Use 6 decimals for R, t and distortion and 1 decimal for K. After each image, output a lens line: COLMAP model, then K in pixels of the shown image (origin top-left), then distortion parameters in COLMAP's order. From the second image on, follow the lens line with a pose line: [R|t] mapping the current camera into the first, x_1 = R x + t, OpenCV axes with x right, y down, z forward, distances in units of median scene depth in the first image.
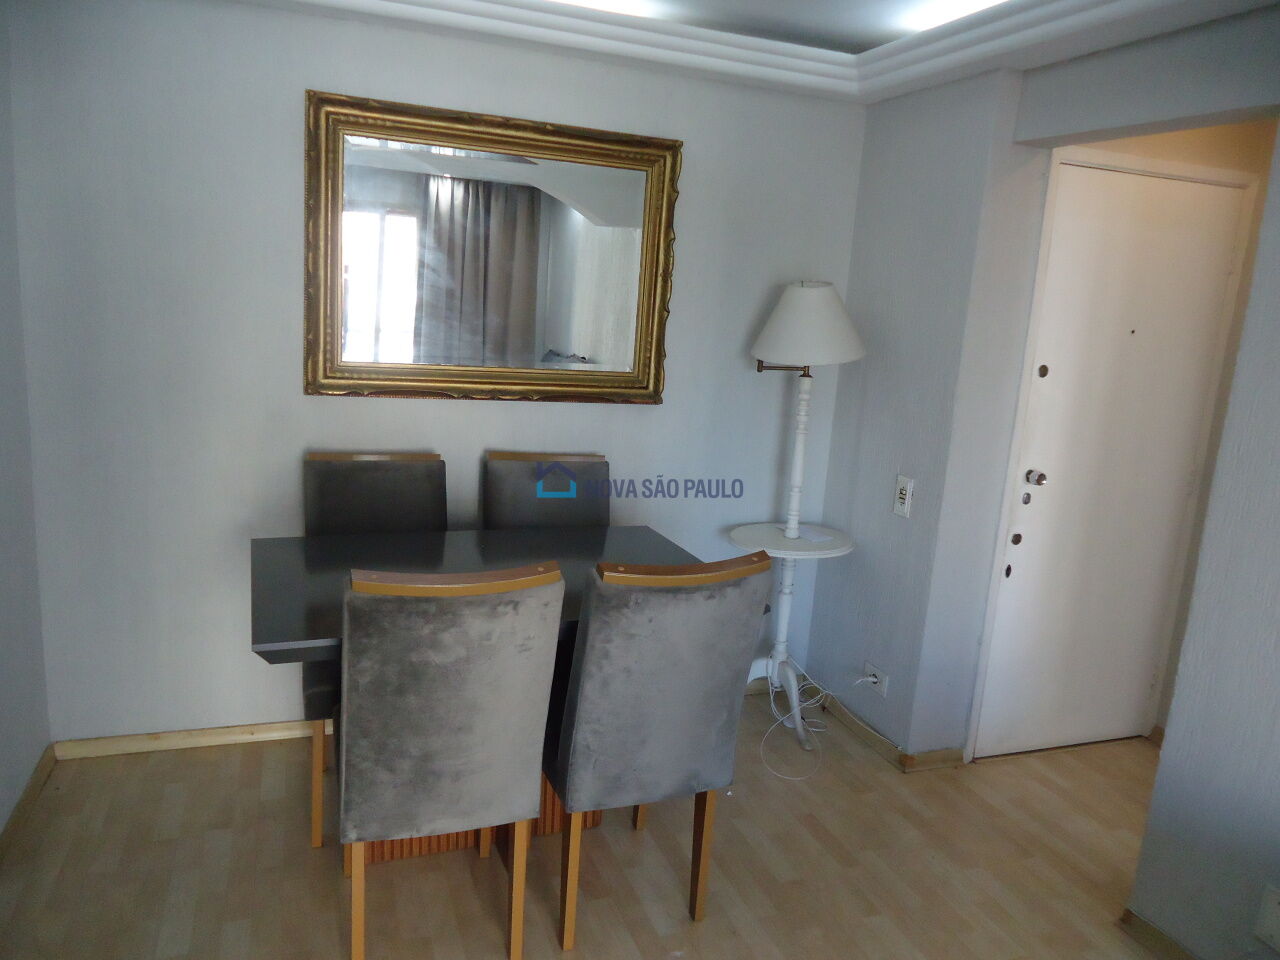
lens RADIAL K [[926.3, 0, 641.2], [0, 926.3, 475.8], [0, 0, 1]] dist [-0.013766, 0.009693]
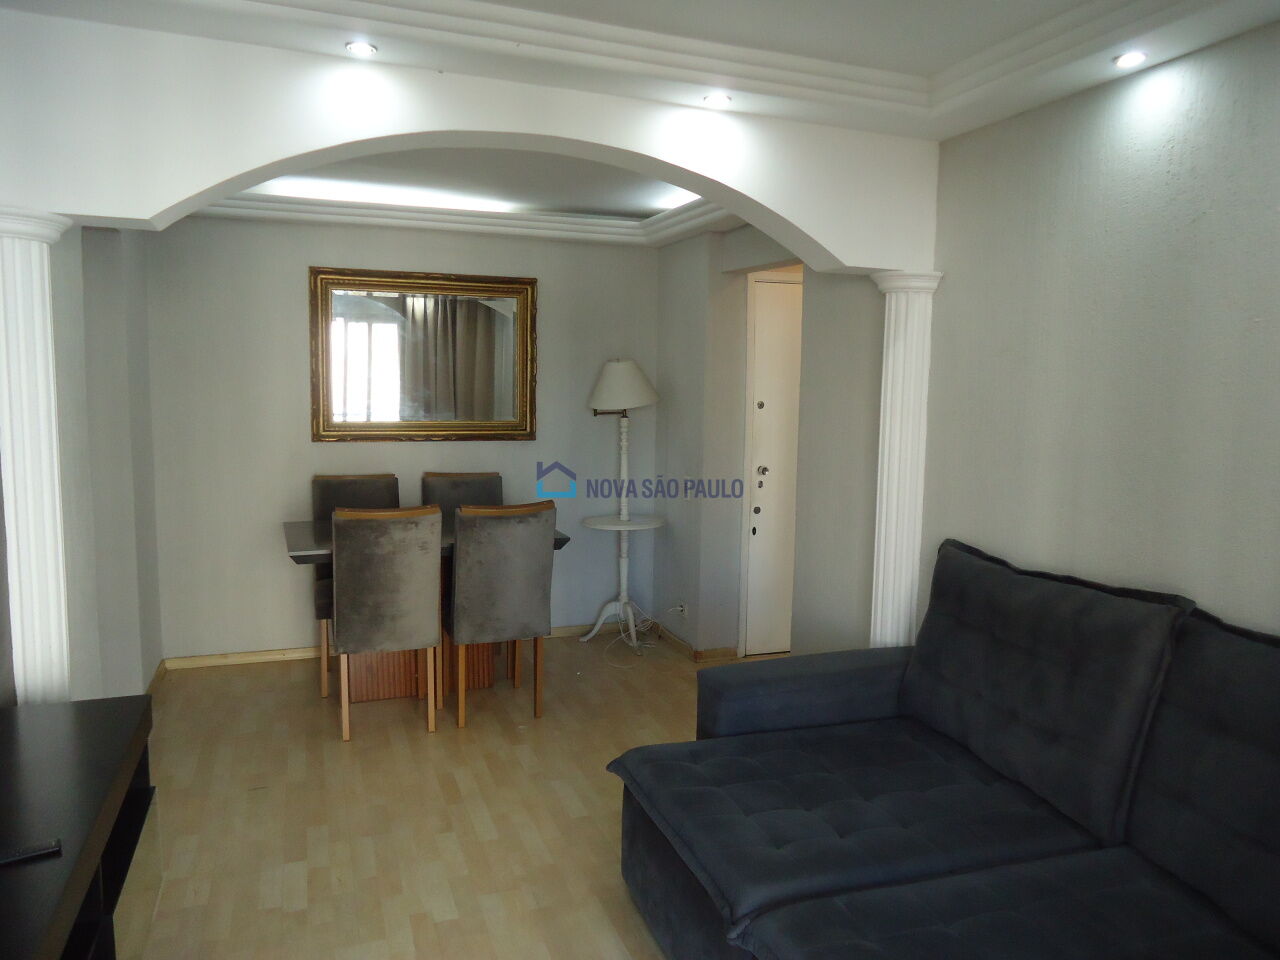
lens RADIAL K [[926.3, 0, 640.7], [0, 926.3, 477.3], [0, 0, 1]] dist [-0.013766, 0.009693]
pose [[0.998574, -0.052803, -0.007897, 0.228435], [0.051939, 0.995002, -0.085284, 0.142665], [0.012361, 0.084753, 0.996325, -0.623666]]
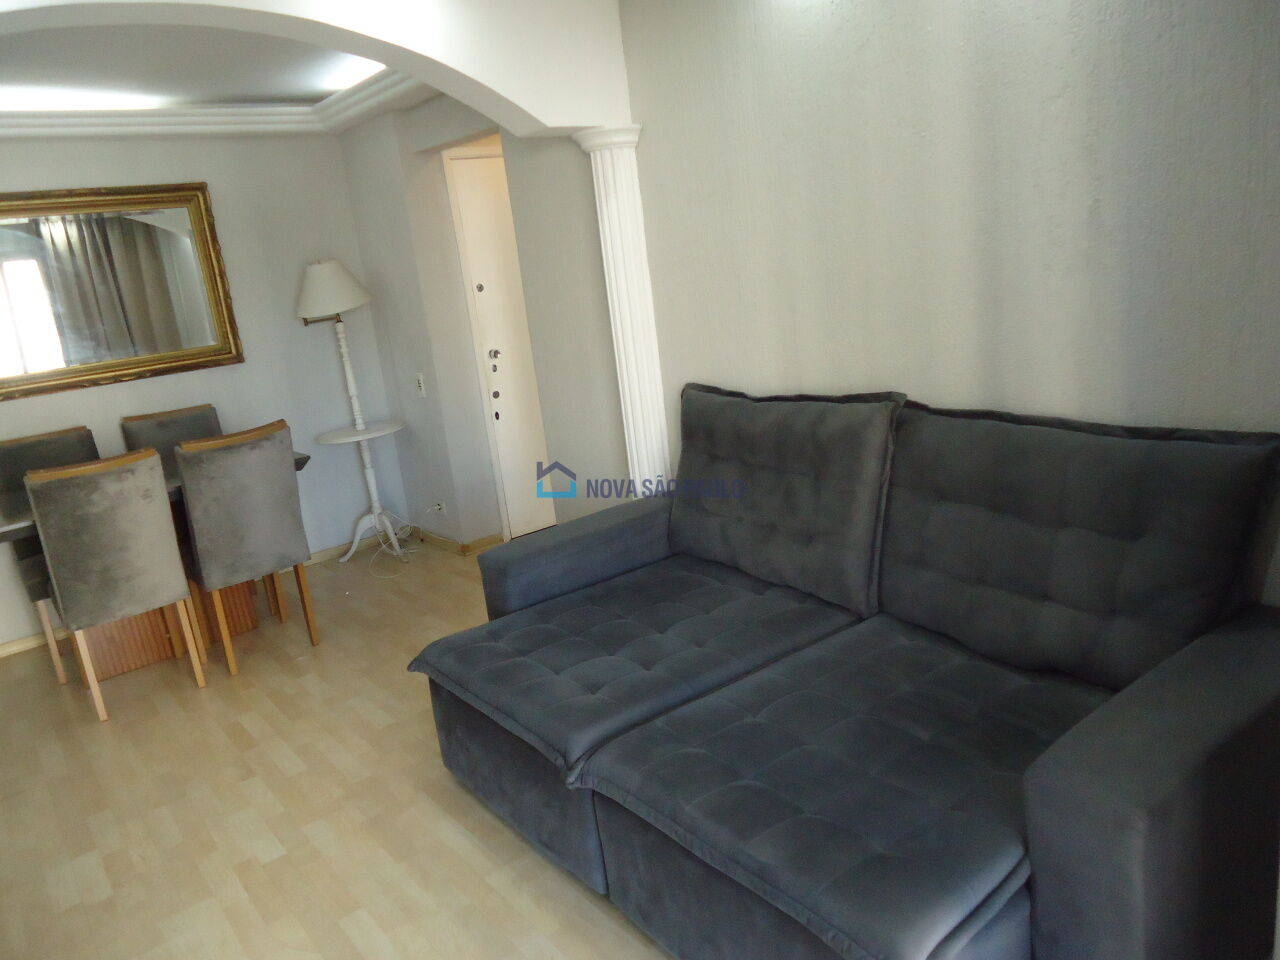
lens RADIAL K [[926.3, 0, 643.5], [0, 926.3, 478.9], [0, 0, 1]] dist [-0.013766, 0.009693]
pose [[0.932778, -0.249513, 0.260132, 0.198661], [0.238376, 0.968346, 0.074051, 0.156166], [-0.270374, -0.007064, 0.962729, -0.623323]]
